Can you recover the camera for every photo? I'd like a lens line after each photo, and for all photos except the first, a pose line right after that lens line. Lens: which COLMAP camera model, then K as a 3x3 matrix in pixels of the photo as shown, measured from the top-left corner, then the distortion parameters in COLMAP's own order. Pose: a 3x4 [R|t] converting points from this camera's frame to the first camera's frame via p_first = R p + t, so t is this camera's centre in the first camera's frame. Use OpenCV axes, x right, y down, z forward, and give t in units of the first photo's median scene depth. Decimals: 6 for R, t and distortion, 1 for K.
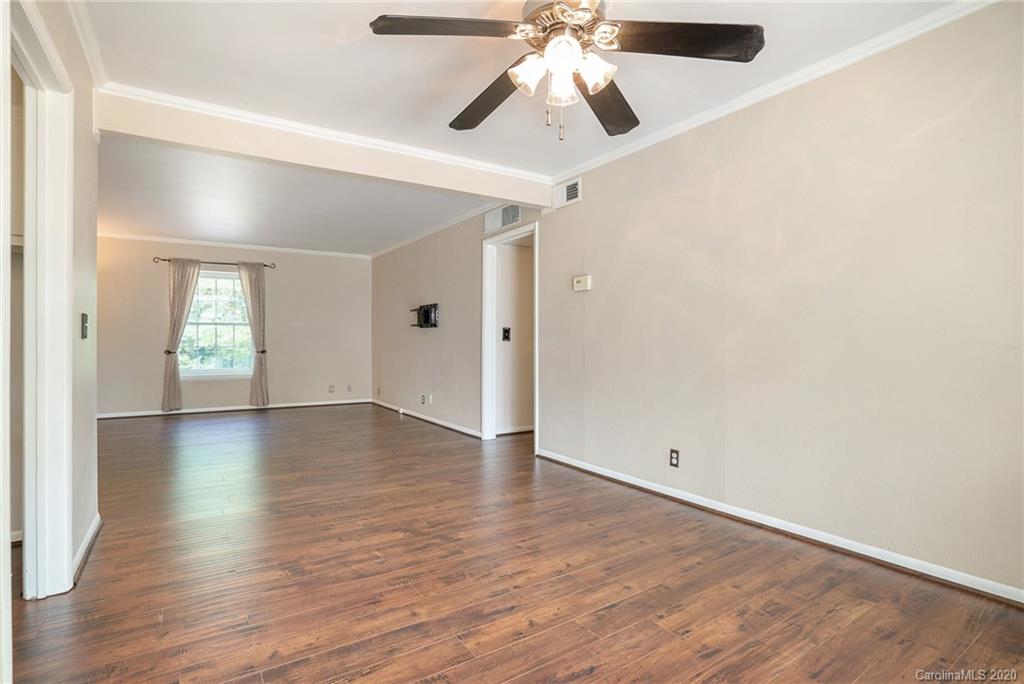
lens RADIAL K [[489.7, 0, 466.9], [0, 489.7, 334.2], [0, 0, 1]] dist [-0.061997, 0.012121]
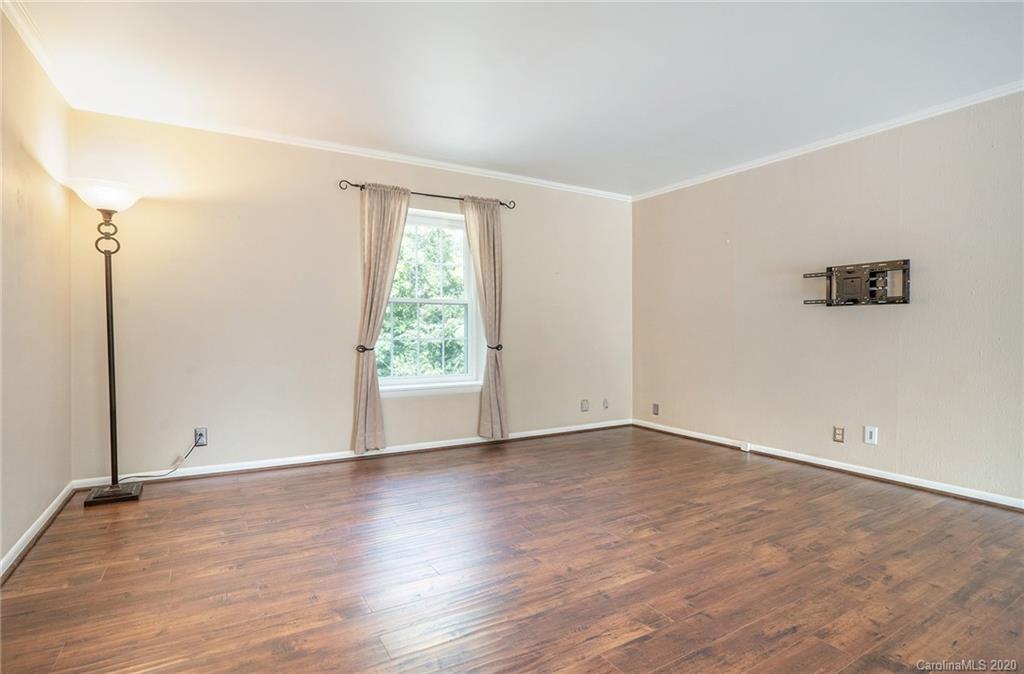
lens RADIAL K [[489.7, 0, 483.6], [0, 489.7, 330.2], [0, 0, 1]] dist [-0.061997, 0.012121]
pose [[0.999723, 0.002080, -0.023458, -0.444765], [-0.001923, 0.999975, 0.006736, 0.011370], [0.023471, -0.006689, 0.999702, 0.407581]]
